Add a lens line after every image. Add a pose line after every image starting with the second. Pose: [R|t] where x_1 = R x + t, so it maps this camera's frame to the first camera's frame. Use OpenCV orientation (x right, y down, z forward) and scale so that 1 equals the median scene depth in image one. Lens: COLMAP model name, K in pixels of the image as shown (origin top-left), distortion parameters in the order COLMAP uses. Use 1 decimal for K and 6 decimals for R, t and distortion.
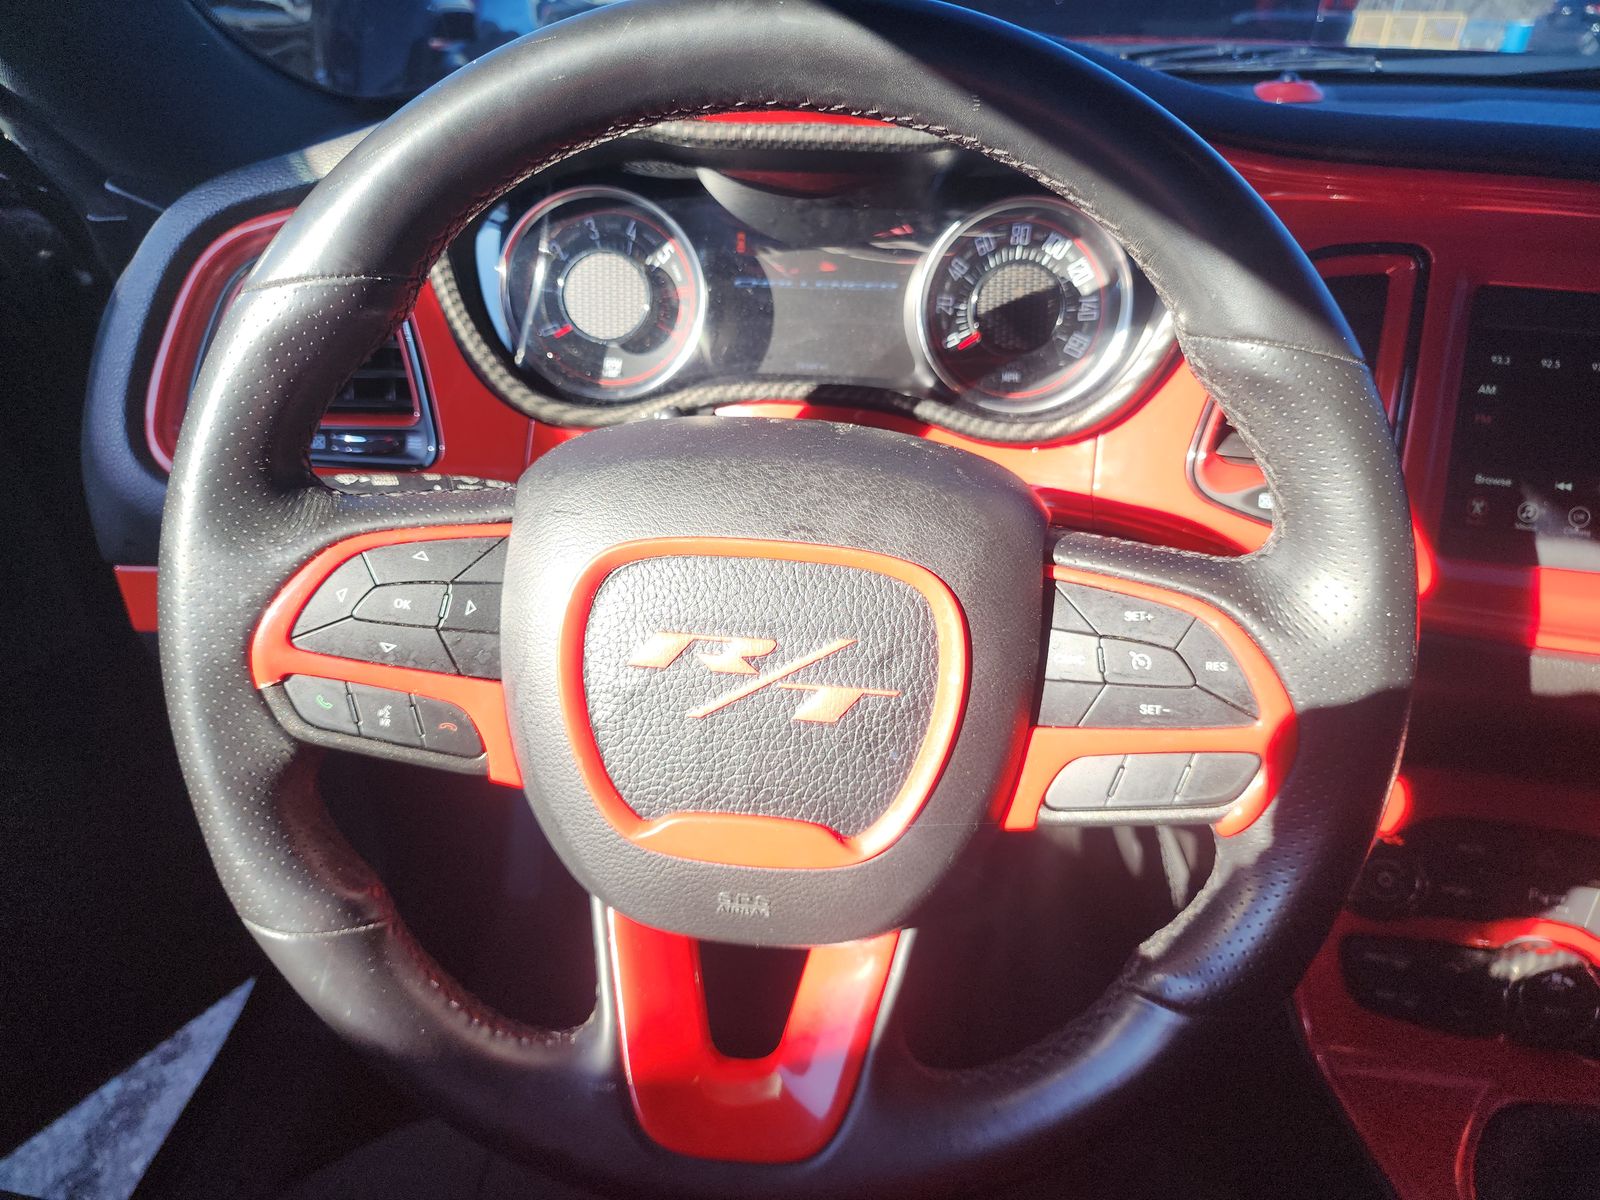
lens RADIAL K [[1020.0, 0, 800.0], [0, 1020.0, 600.0], [0, 0, 1]] dist [0.000543, -0.035929]
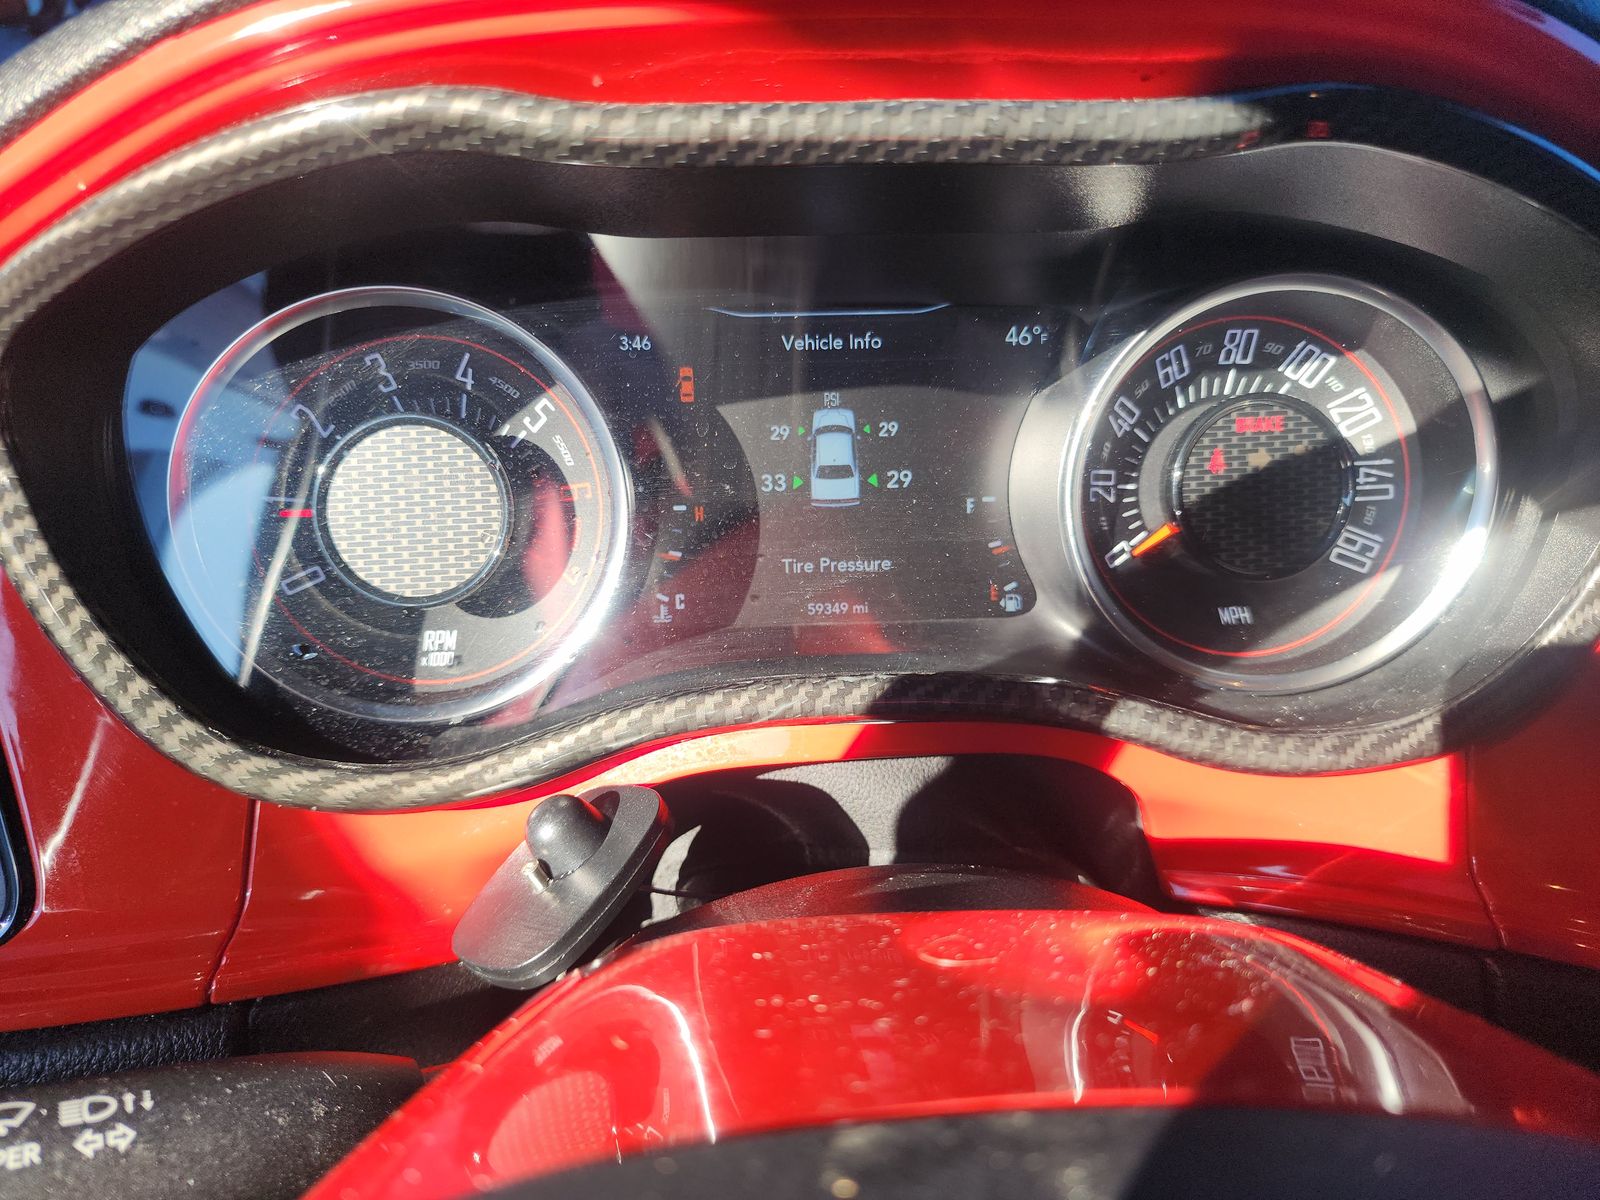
lens RADIAL K [[1020.0, 0, 800.0], [0, 1020.0, 600.0], [0, 0, 1]] dist [0.000543, -0.035929]
pose [[0.990680, -0.071911, 0.115678, -0.072073], [0.083426, 0.991684, -0.097994, -0.197579], [-0.107670, 0.106731, 0.988441, 0.523598]]
